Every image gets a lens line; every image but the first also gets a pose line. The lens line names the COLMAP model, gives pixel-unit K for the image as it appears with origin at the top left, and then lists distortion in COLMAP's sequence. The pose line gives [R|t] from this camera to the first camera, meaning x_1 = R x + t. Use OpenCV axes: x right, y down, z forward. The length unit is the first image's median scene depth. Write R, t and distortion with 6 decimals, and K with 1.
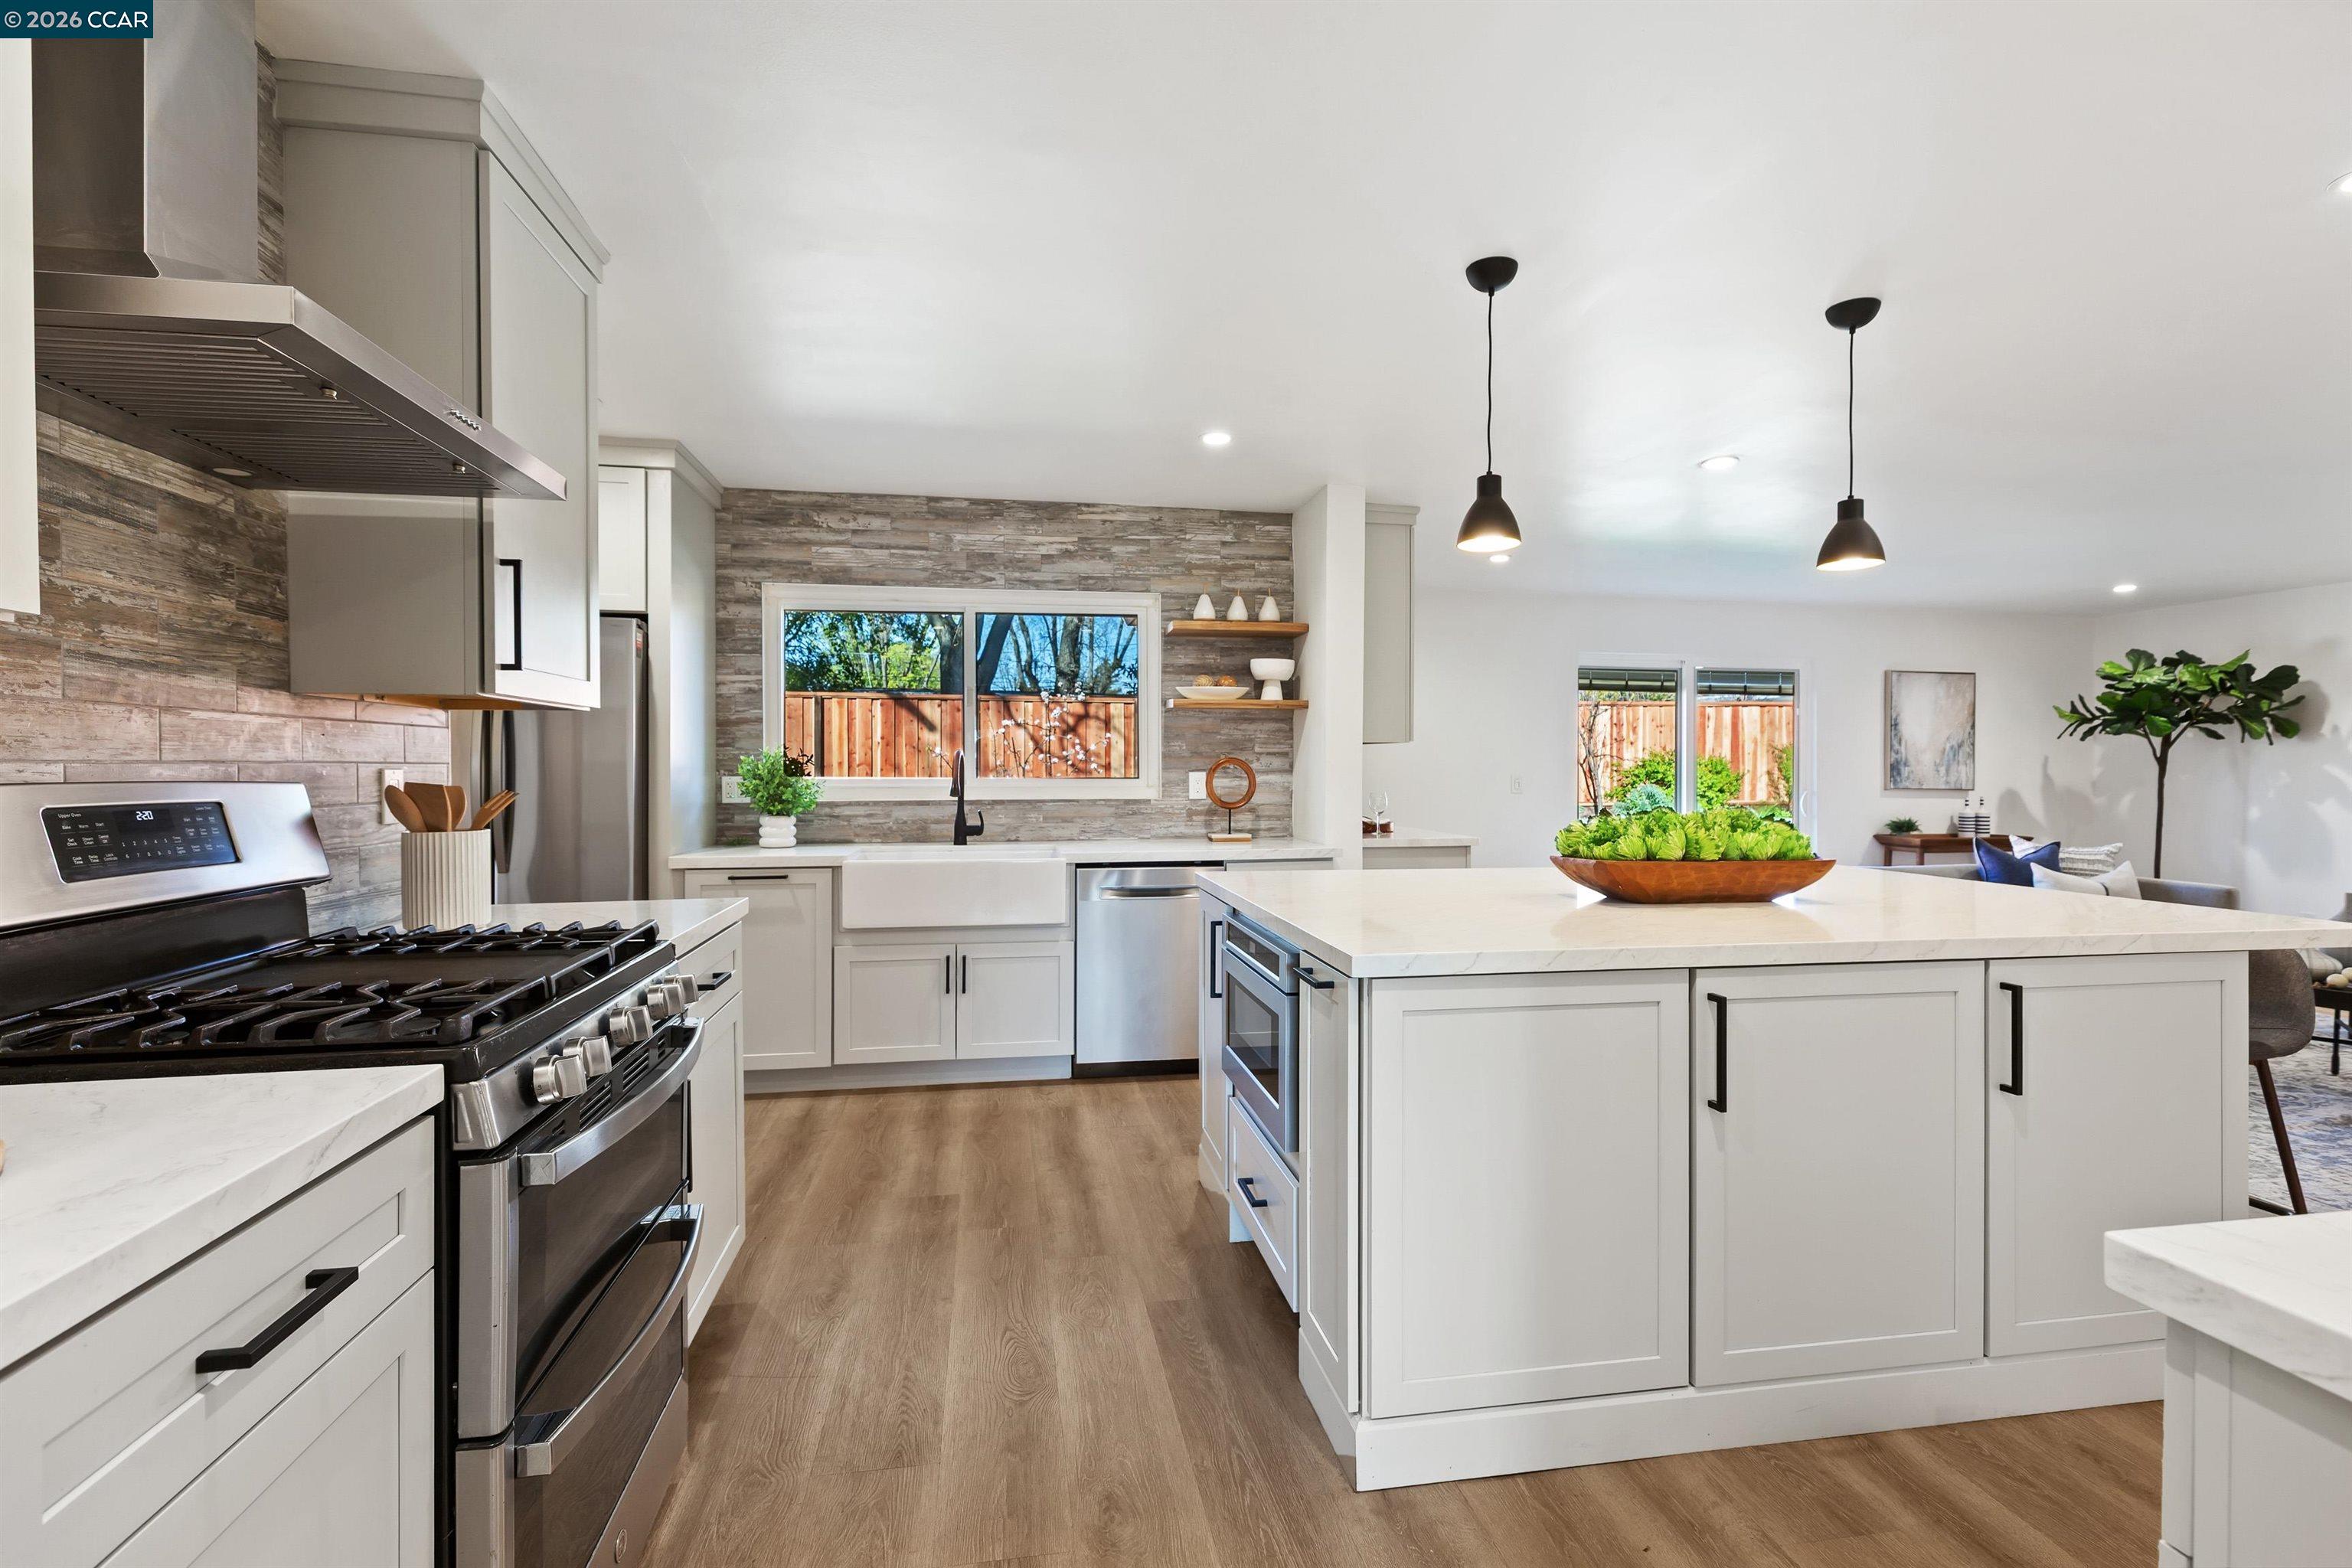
lens RADIAL K [[1050.5, 0, 1168.3], [0, 1050.5, 774.5], [0, 0, 1]] dist [0.002051, 0.000919]
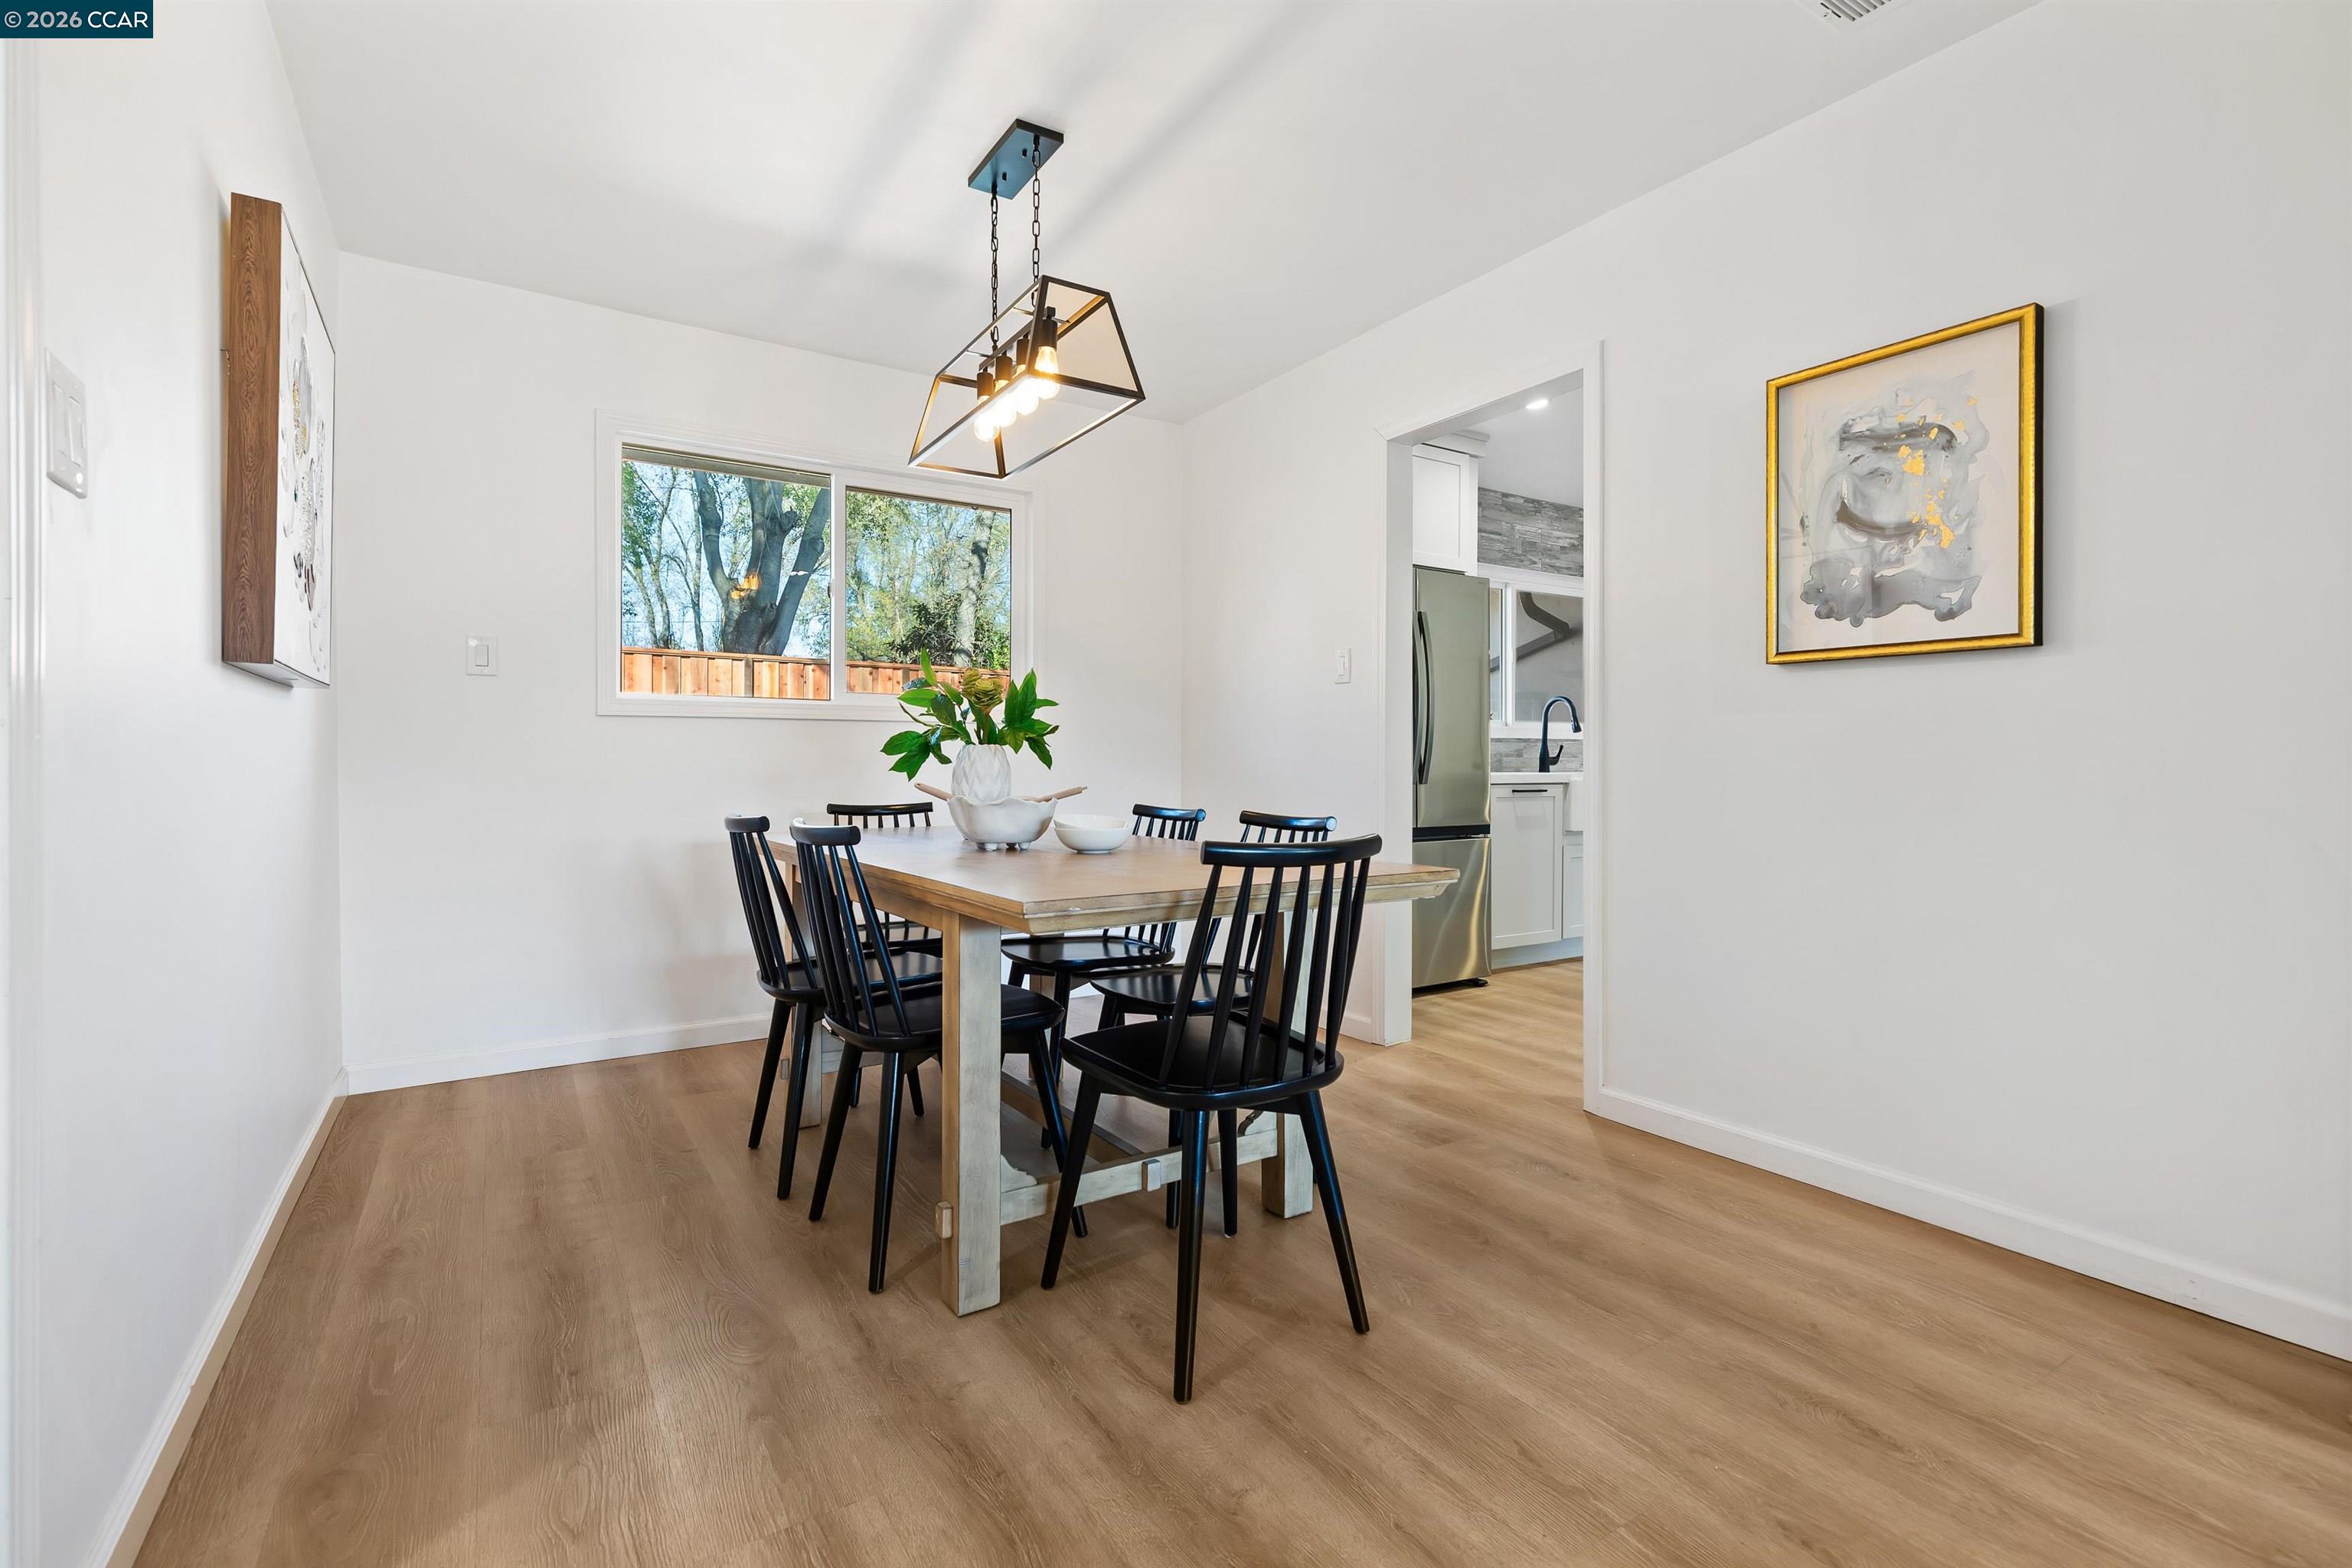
lens RADIAL K [[1071.2, 0, 1178.8], [0, 1071.2, 763.8], [0, 0, 1]] dist [-0.000224, 0.000357]
pose [[0.917773, -0.000499, 0.397105, -1.058375], [0.001767, 0.999994, -0.002828, 0.057006], [-0.397102, 0.003297, 0.917769, -0.006282]]
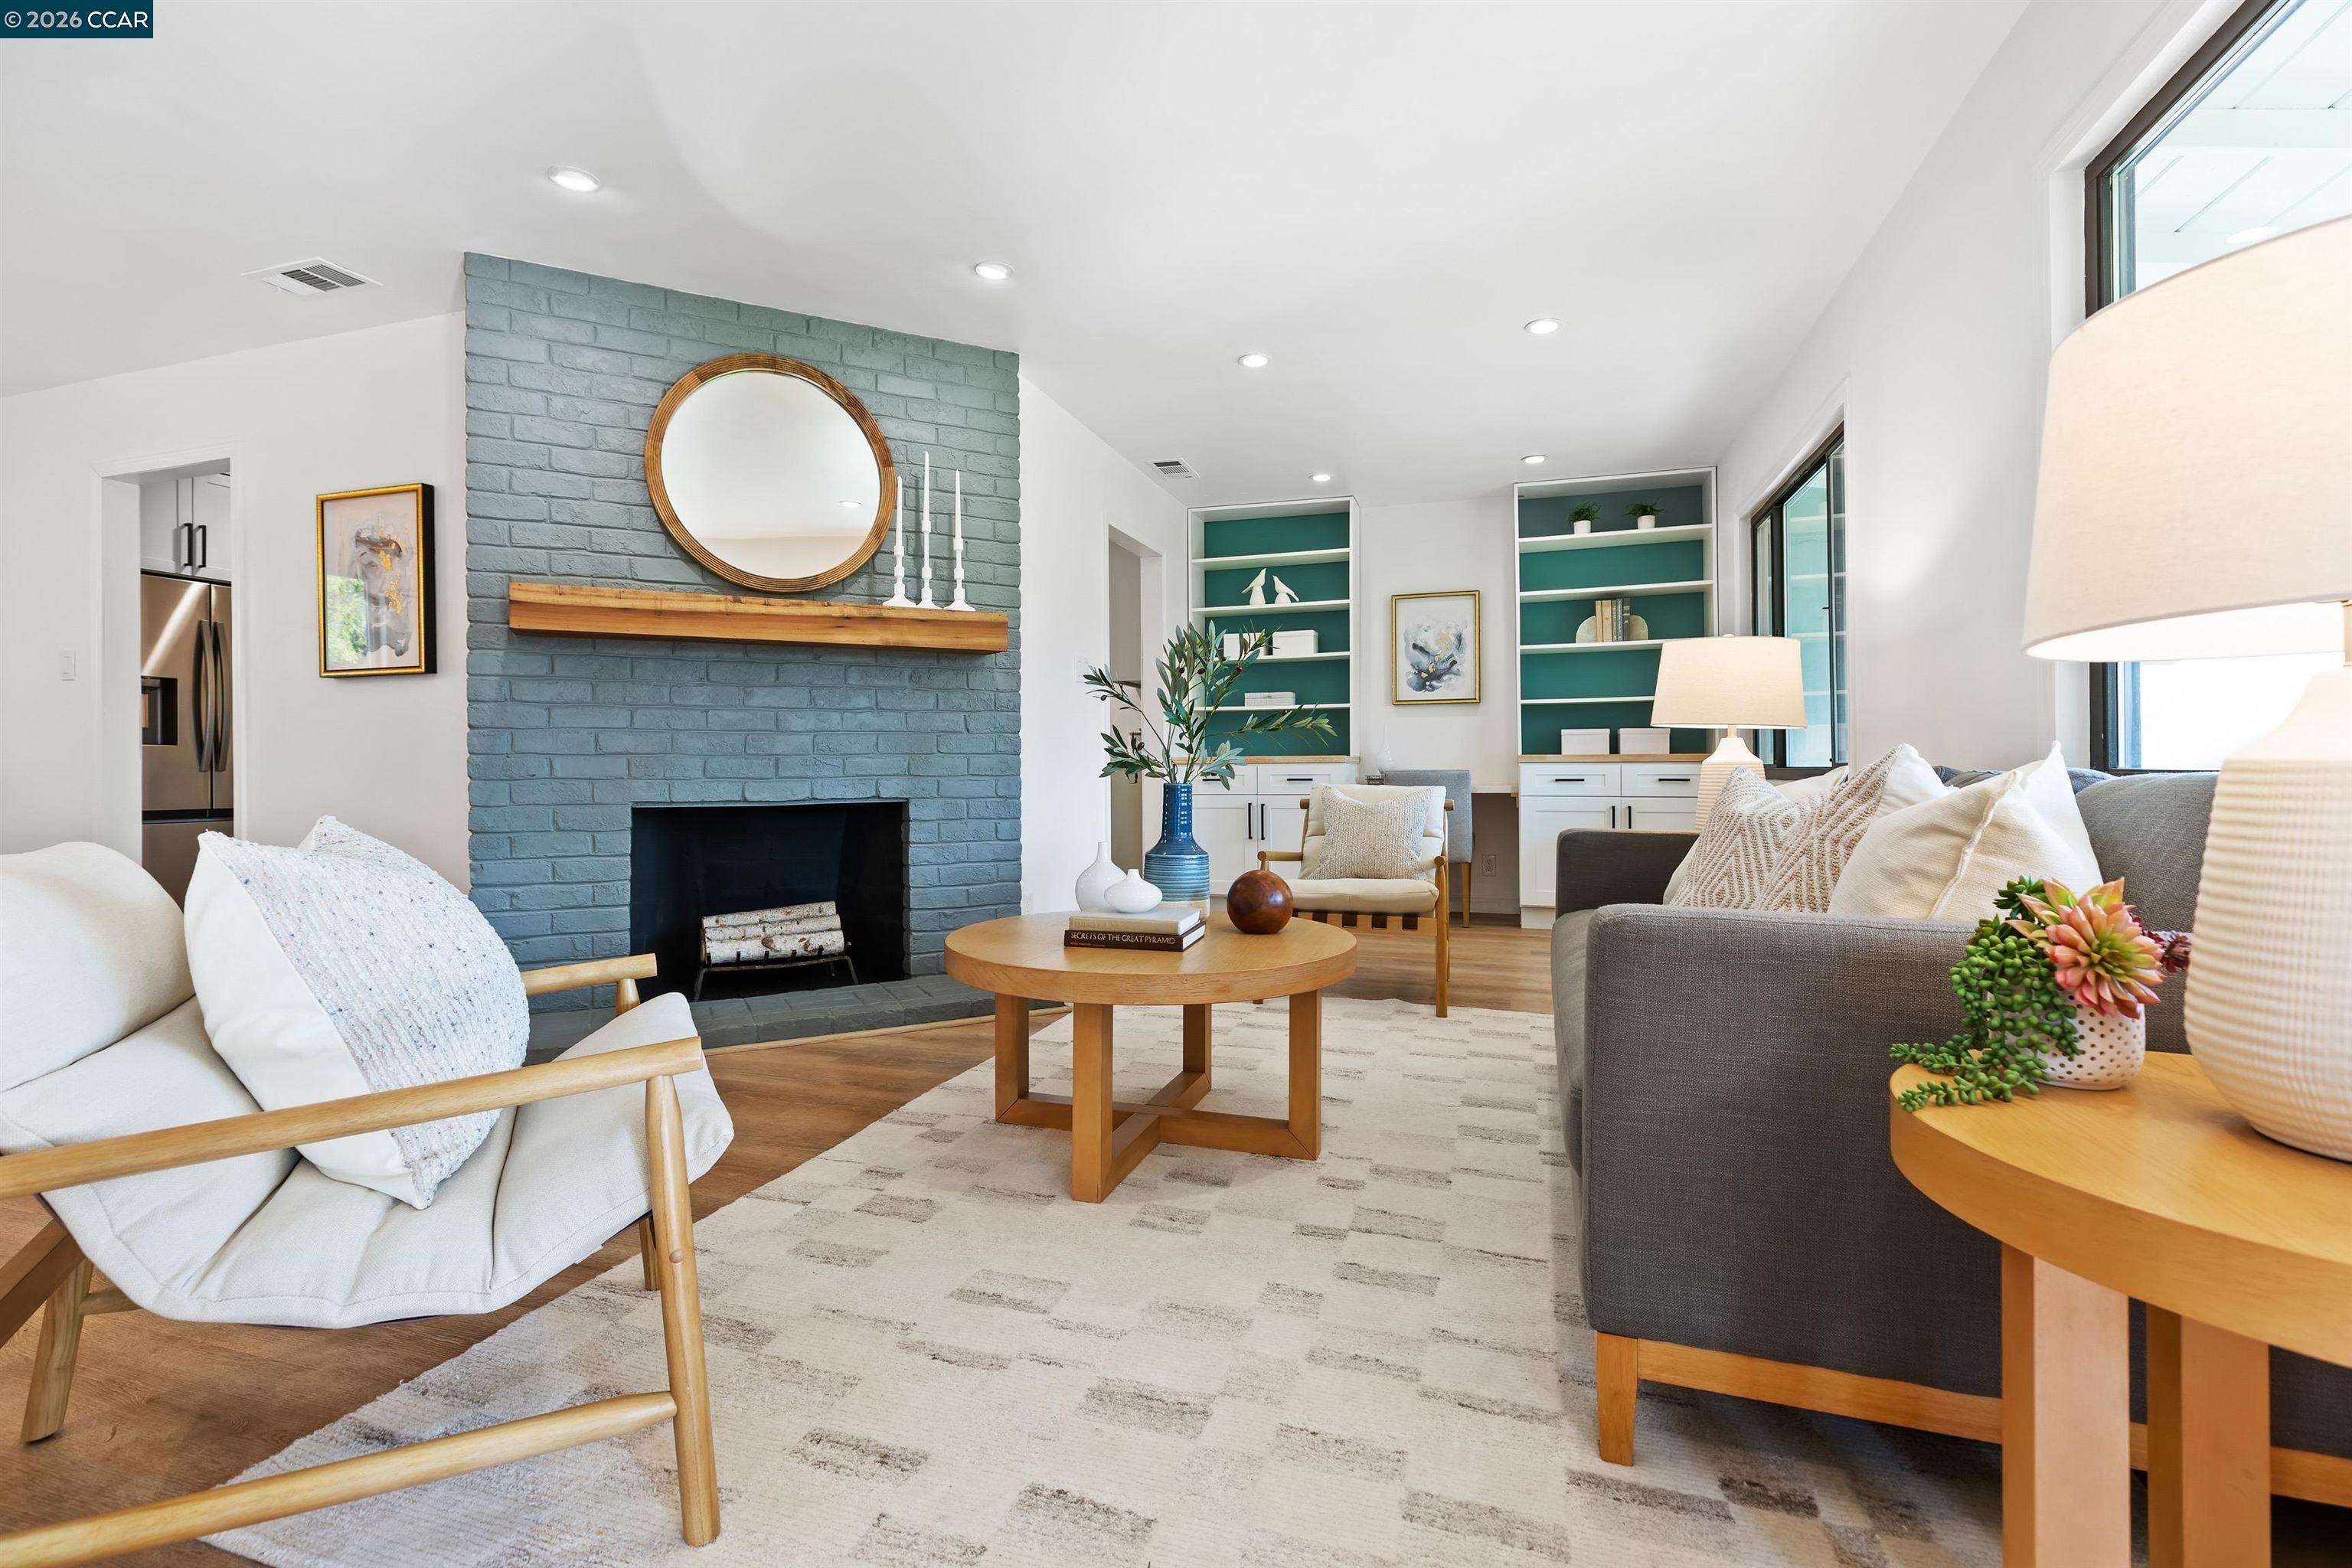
lens RADIAL K [[1056.1, 0, 1173.0], [0, 1056.1, 760.0], [0, 0, 1]] dist [0.004037, 0.000129]
pose [[0.458332, 0.001748, 0.888779, -1.001363], [0.016306, 0.999813, -0.010376, 0.088422], [-0.888632, 0.019248, 0.458218, -0.583336]]
